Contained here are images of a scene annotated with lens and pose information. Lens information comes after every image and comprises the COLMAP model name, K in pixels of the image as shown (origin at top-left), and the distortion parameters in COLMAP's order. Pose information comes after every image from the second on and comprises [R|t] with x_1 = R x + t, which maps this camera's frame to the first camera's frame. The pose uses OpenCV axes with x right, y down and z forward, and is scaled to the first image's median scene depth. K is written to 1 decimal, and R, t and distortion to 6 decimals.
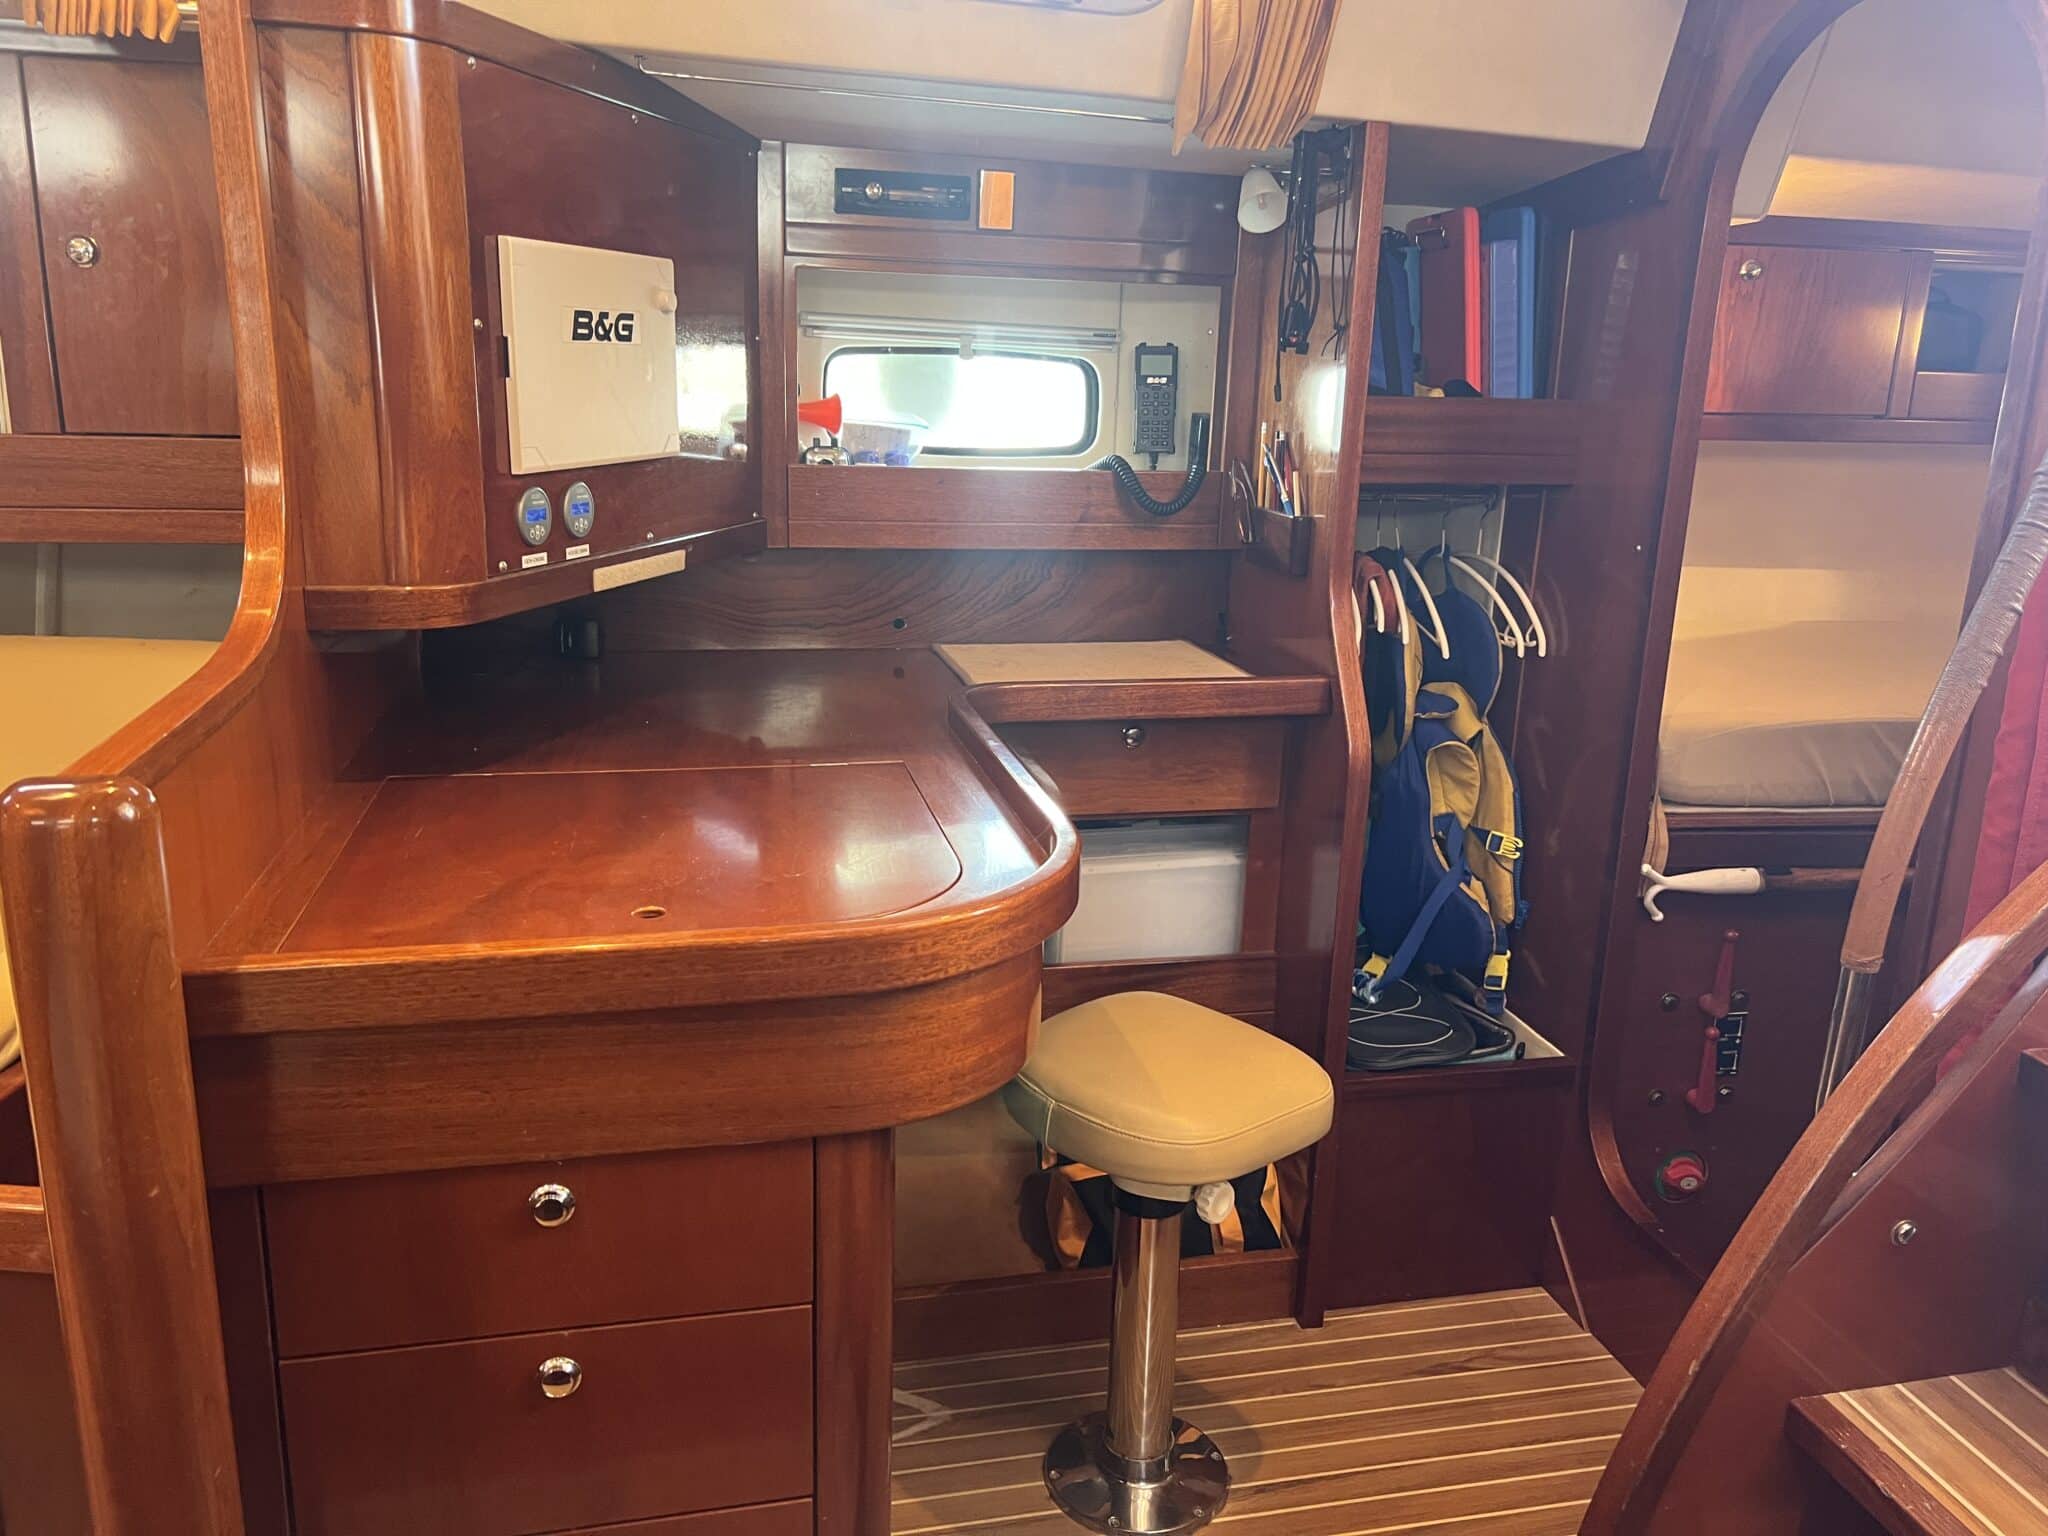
lens RADIAL K [[1562.8, 0, 1043.5], [0, 1562.8, 766.3], [0, 0, 1]] dist [0.070578, -0.022891]
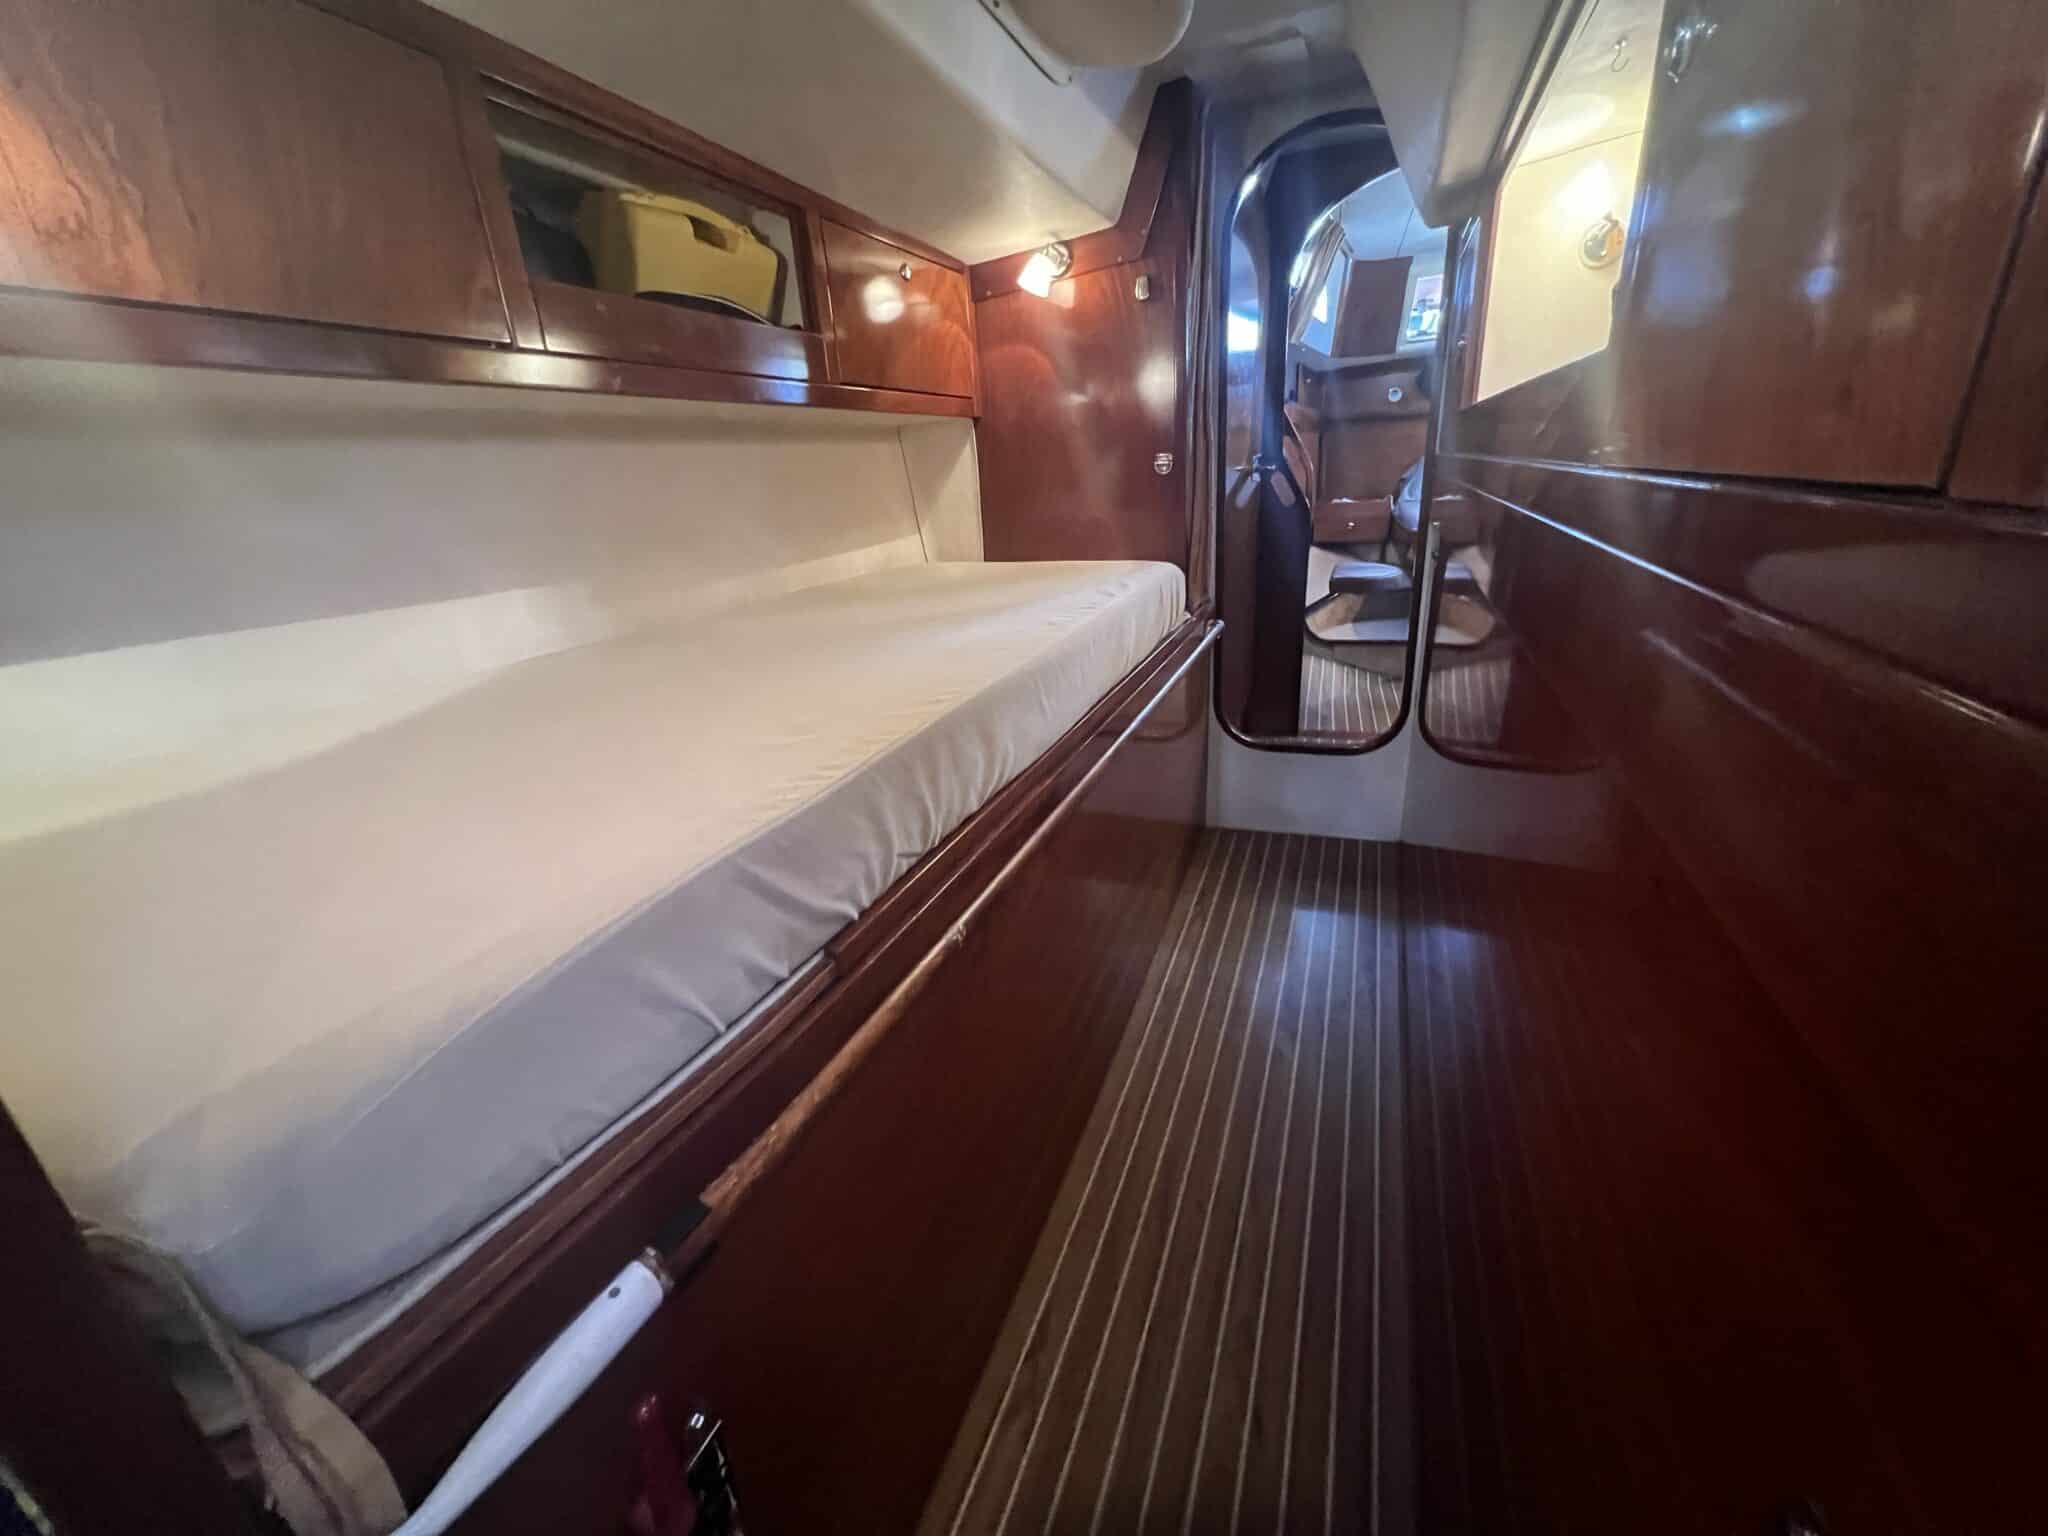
lens RADIAL K [[822.1, 0, 1019.9], [0, 822.1, 761.9], [0, 0, 1]] dist [-0.003178, 0.000705]
pose [[0.541125, -0.336593, 0.770642, 0.383637], [0.294049, 0.934288, 0.201595, -0.078545], [-0.787857, 0.117518, 0.604542, 0.775688]]
